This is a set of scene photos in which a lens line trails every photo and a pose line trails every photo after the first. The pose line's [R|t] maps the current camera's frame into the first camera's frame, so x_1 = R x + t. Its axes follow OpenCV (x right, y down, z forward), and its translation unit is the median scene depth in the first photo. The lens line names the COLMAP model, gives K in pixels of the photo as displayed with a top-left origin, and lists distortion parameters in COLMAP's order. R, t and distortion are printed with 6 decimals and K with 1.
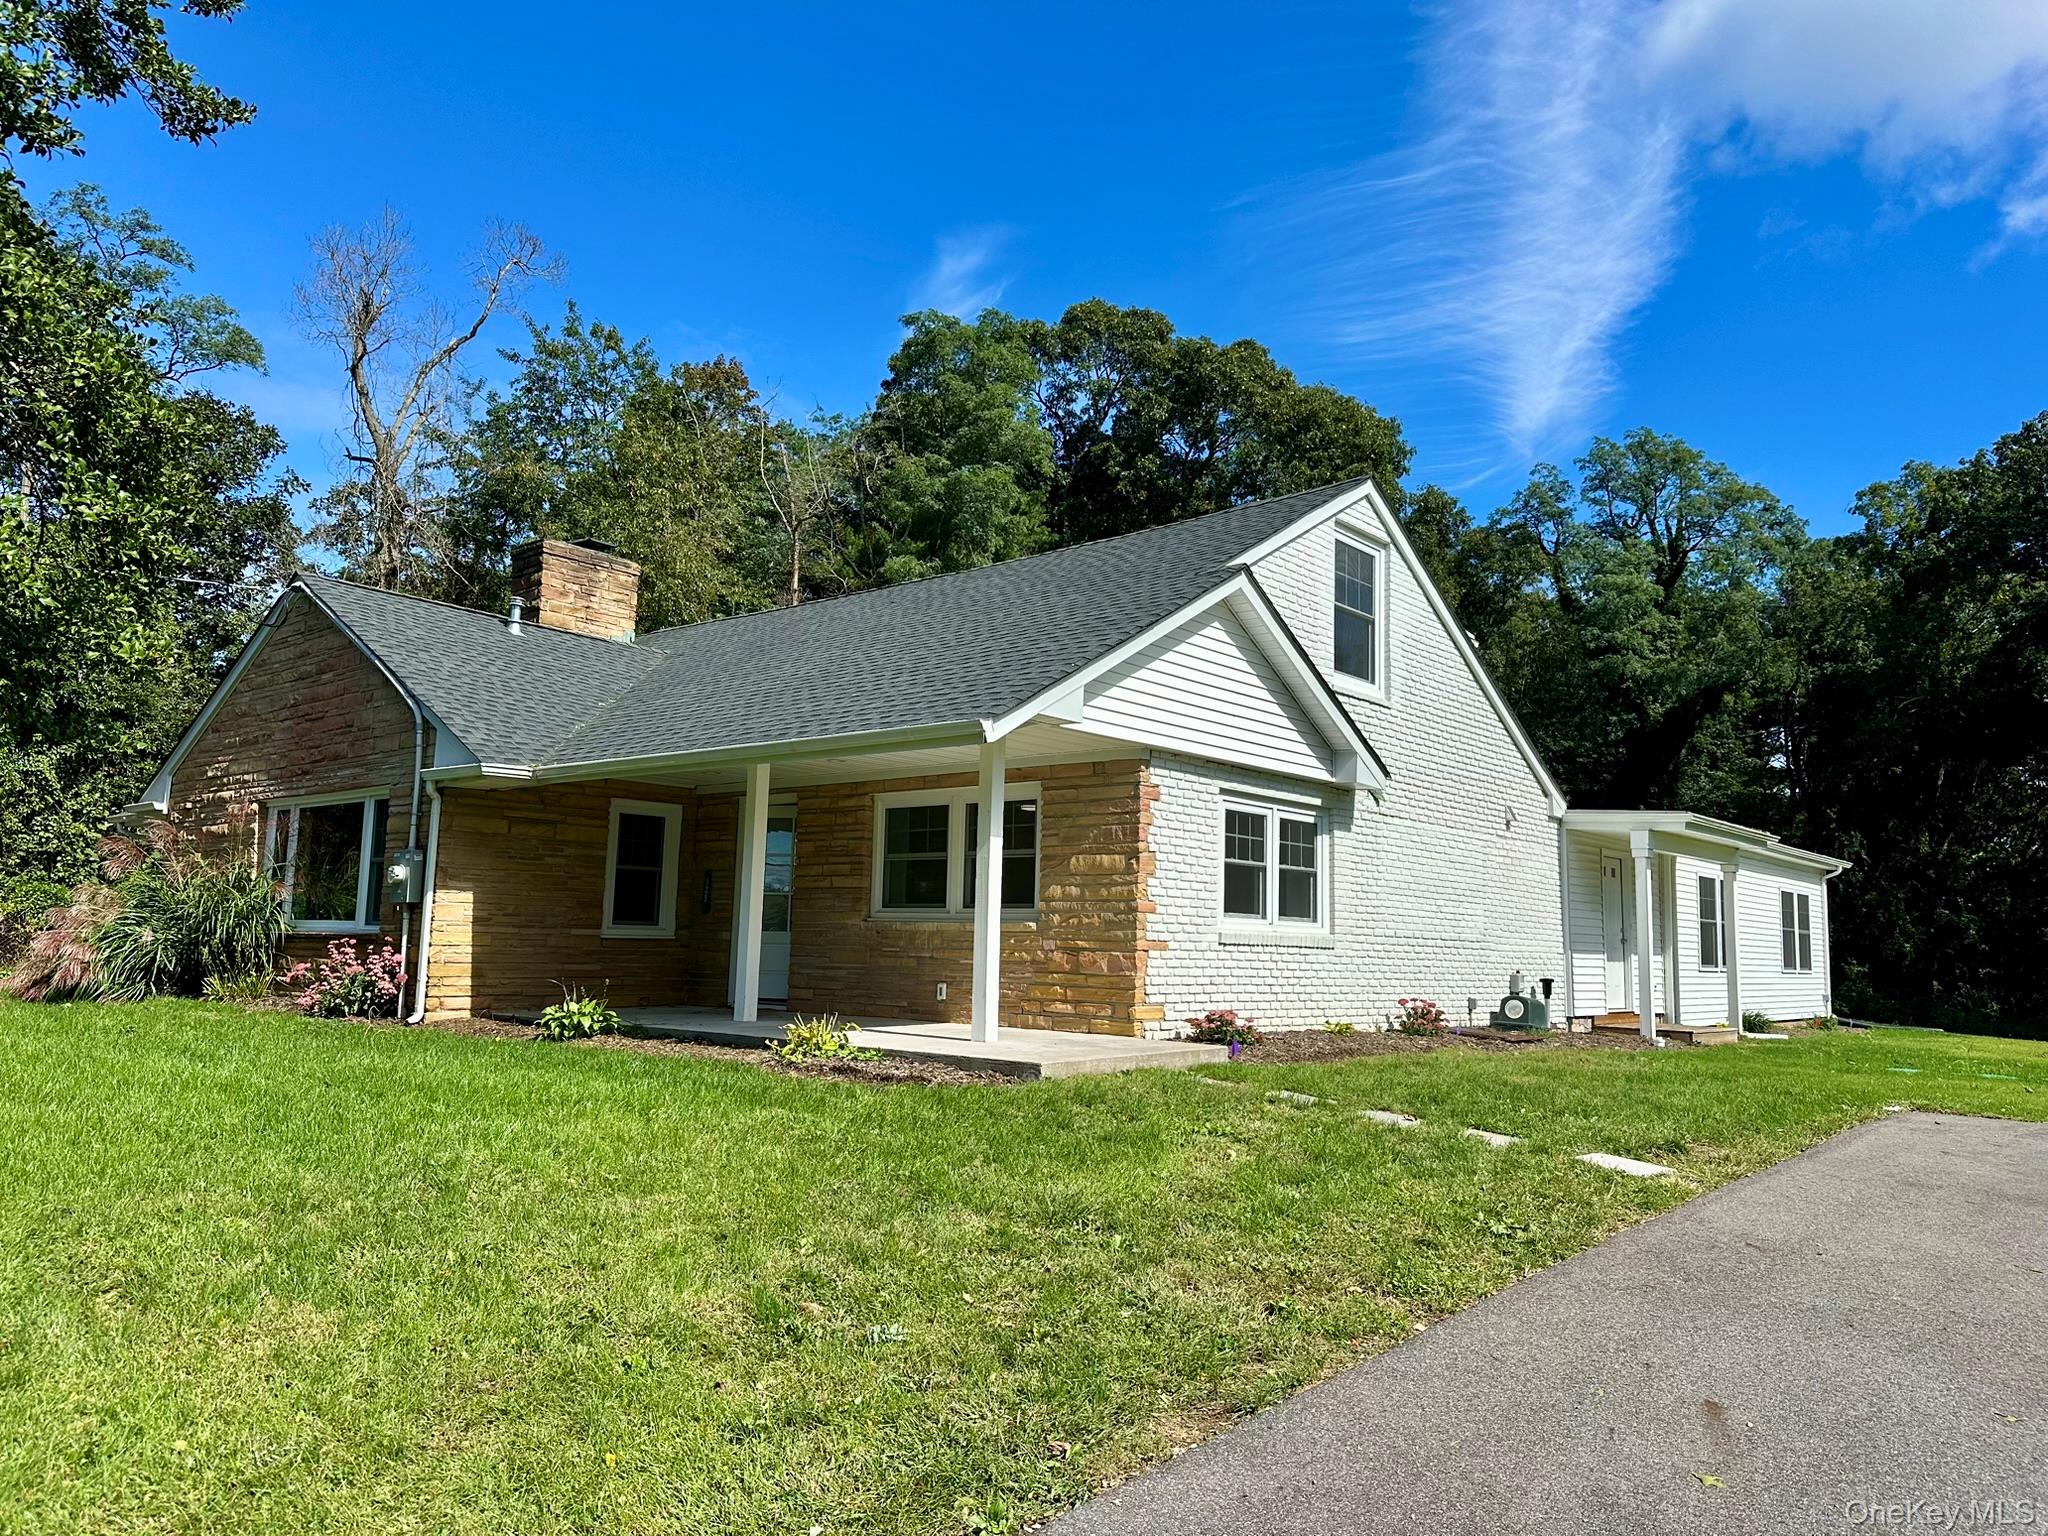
lens RADIAL K [[1457.9, 0, 1028.9], [0, 1457.9, 765.7], [0, 0, 1]] dist [0.060005, -0.014808]
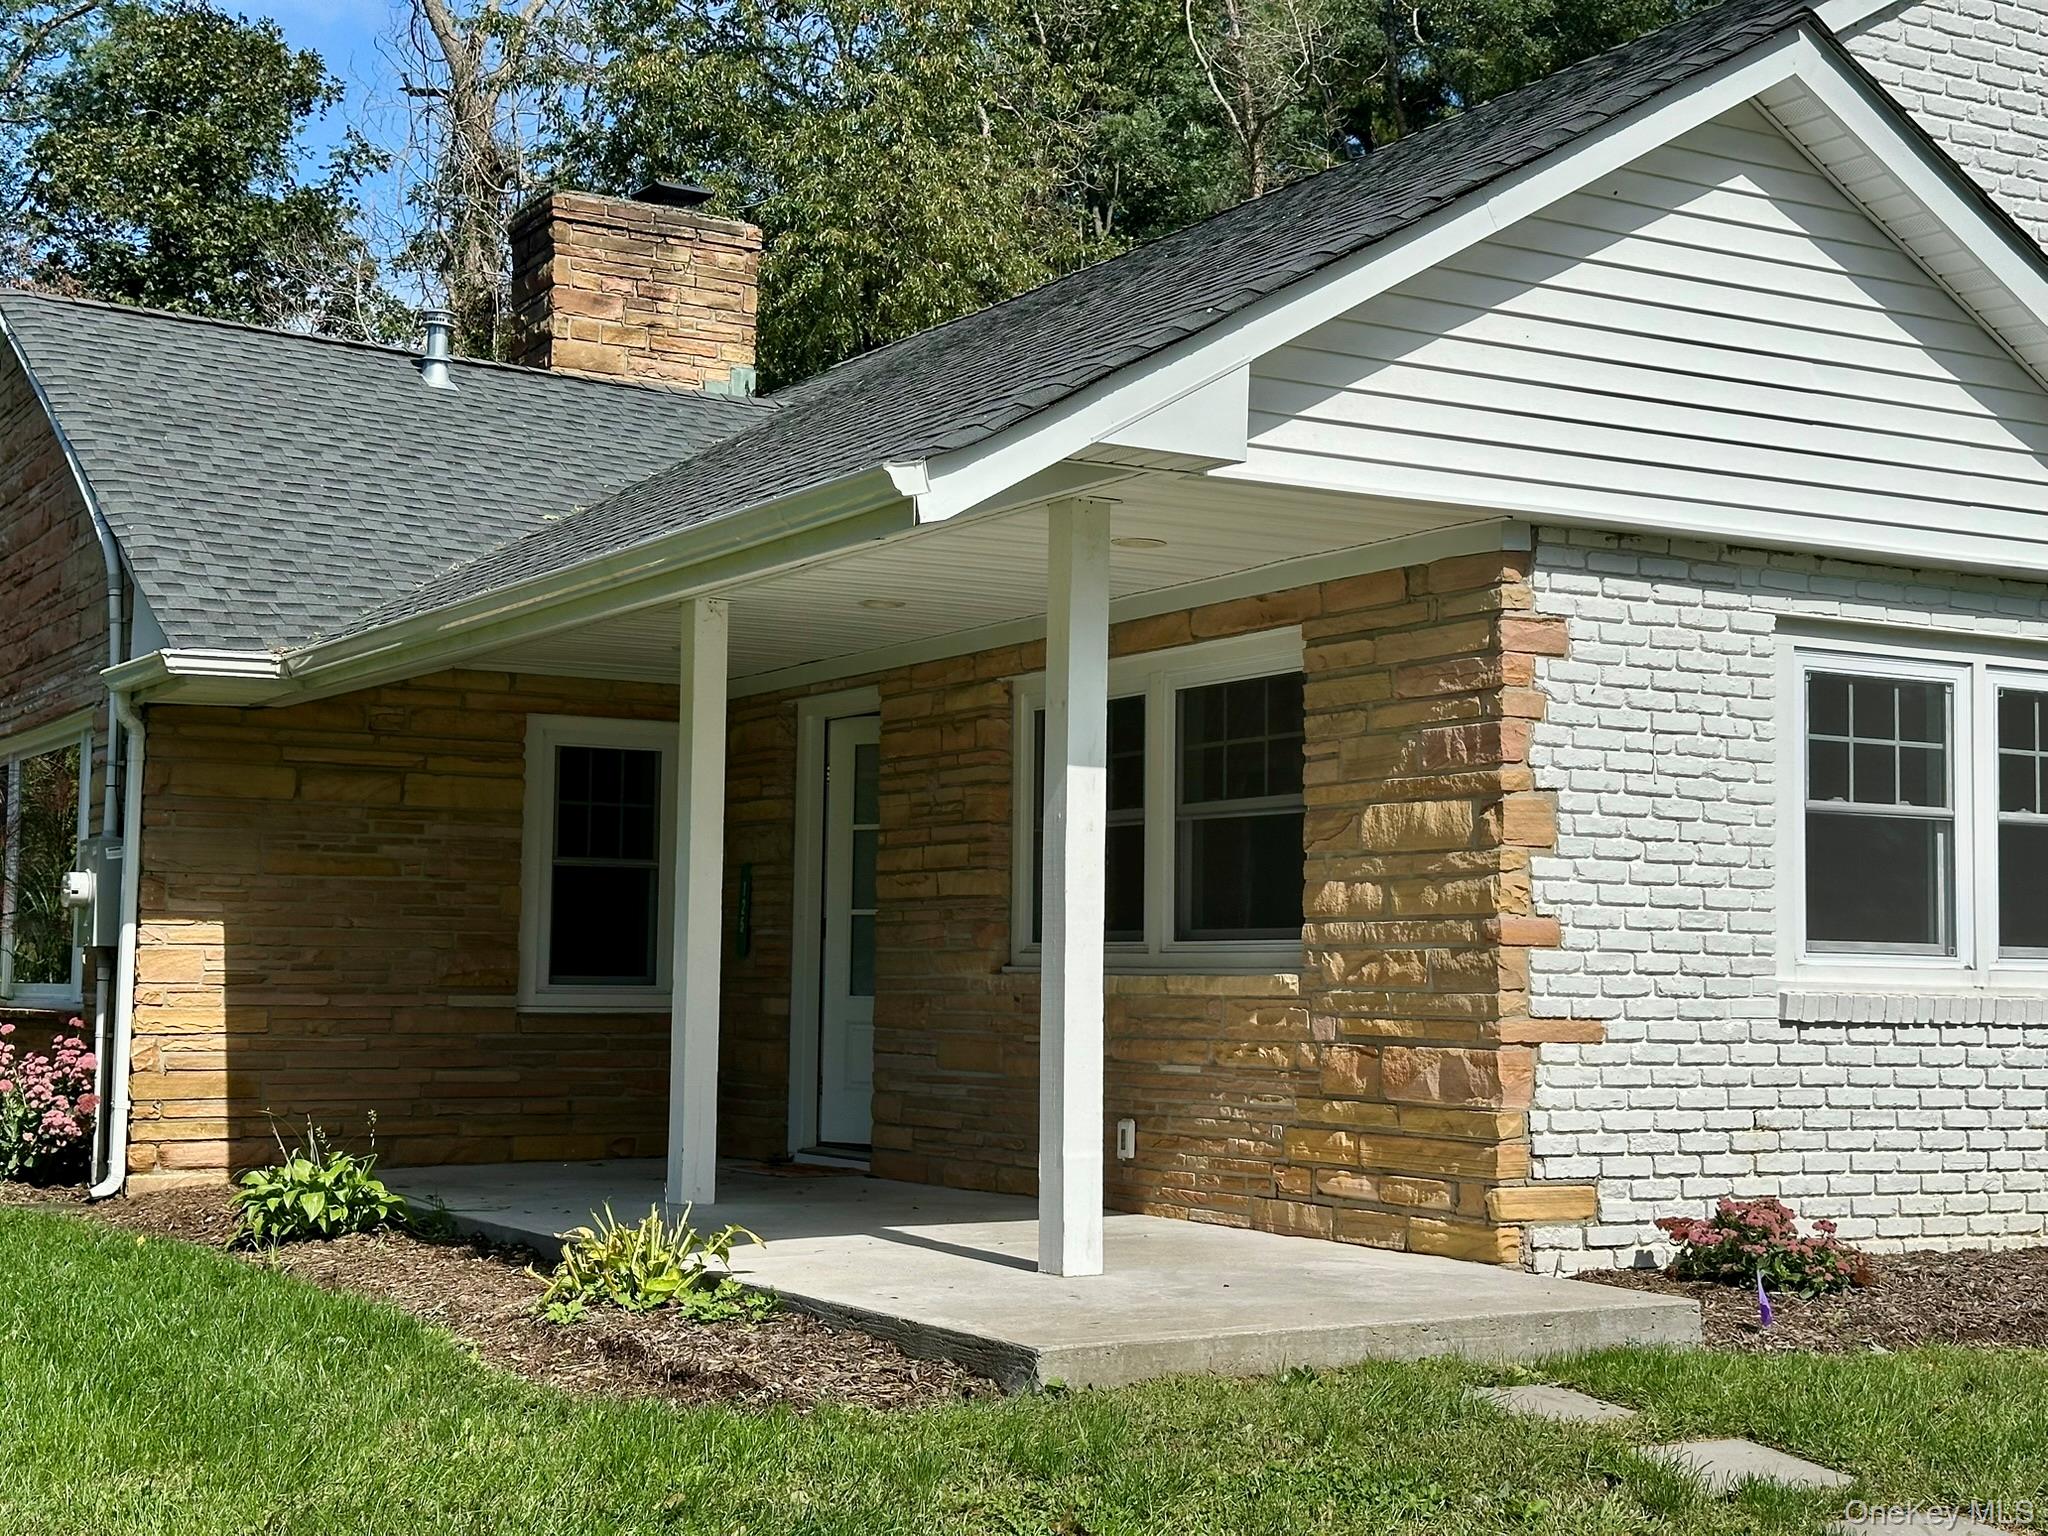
lens RADIAL K [[2864.9, 0, 1022.9], [0, 2864.9, 776.8], [0, 0, 1]] dist [0.122114, 0.000000]
pose [[0.942185, -0.036206, -0.333131, 0.188412], [0.050966, 0.998063, 0.035672, 0.019276], [0.331194, -0.050588, 0.942206, 0.212478]]
